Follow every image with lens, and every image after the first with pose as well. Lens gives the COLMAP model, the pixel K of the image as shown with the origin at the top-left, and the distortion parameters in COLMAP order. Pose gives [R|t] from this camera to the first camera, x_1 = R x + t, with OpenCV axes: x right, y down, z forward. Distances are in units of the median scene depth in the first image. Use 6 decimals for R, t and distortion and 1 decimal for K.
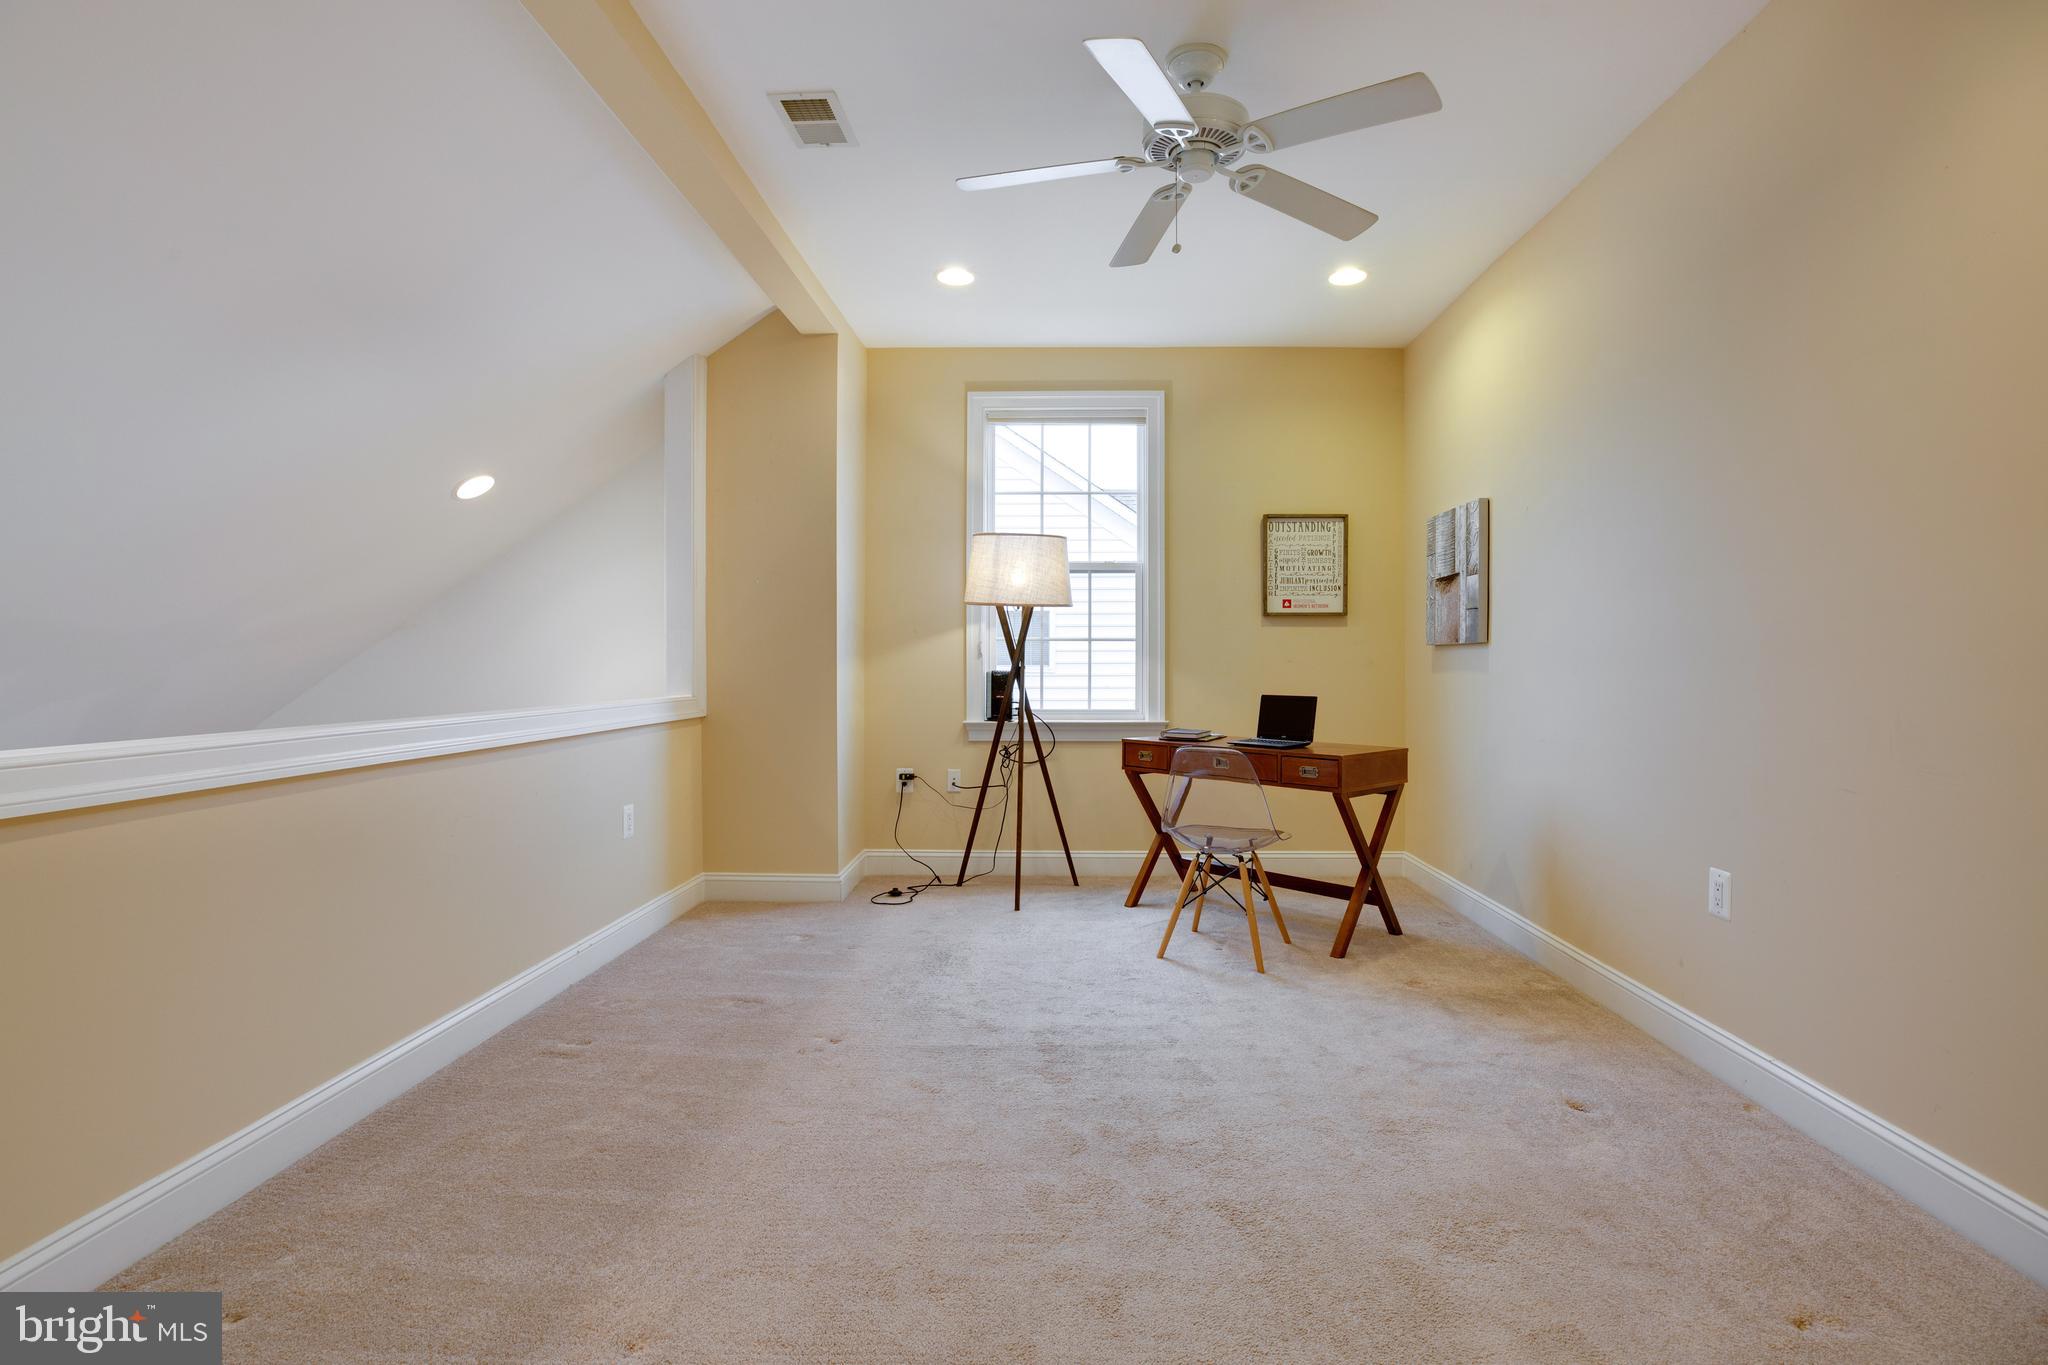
lens RADIAL K [[968.9, 0, 1030.6], [0, 968.9, 671.0], [0, 0, 1]] dist [-0.039369, 0.009481]
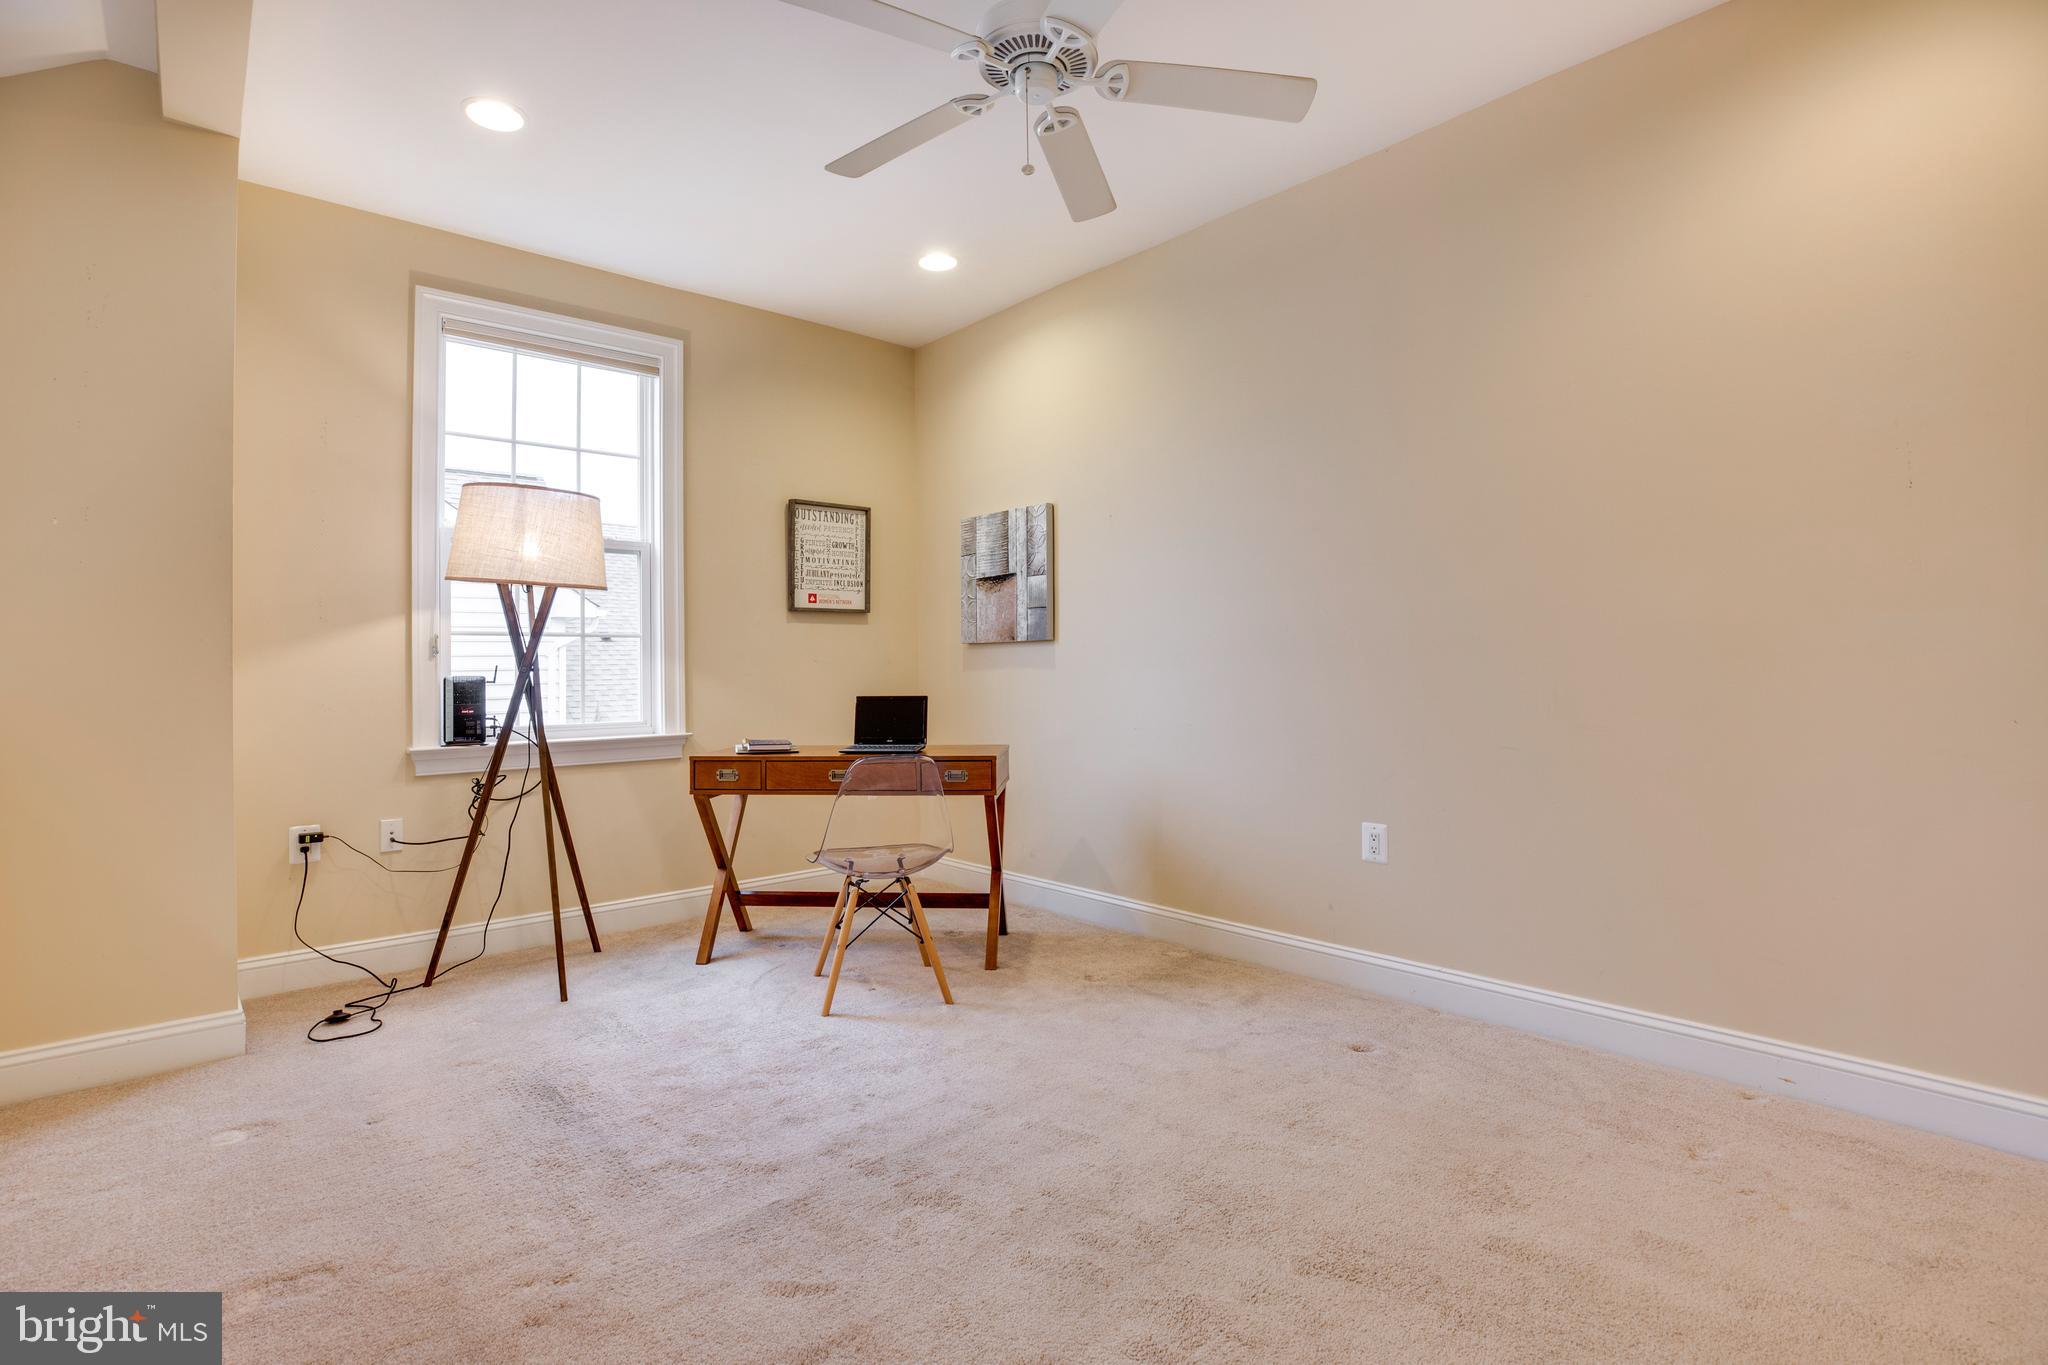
lens RADIAL K [[968.9, 0, 1010.1], [0, 968.9, 649.8], [0, 0, 1]] dist [-0.039369, 0.009481]
pose [[0.734002, 0.003628, 0.679138, -0.270493], [0.016666, 0.999588, -0.023352, 0.004885], [-0.678943, 0.028458, 0.733640, 0.242108]]
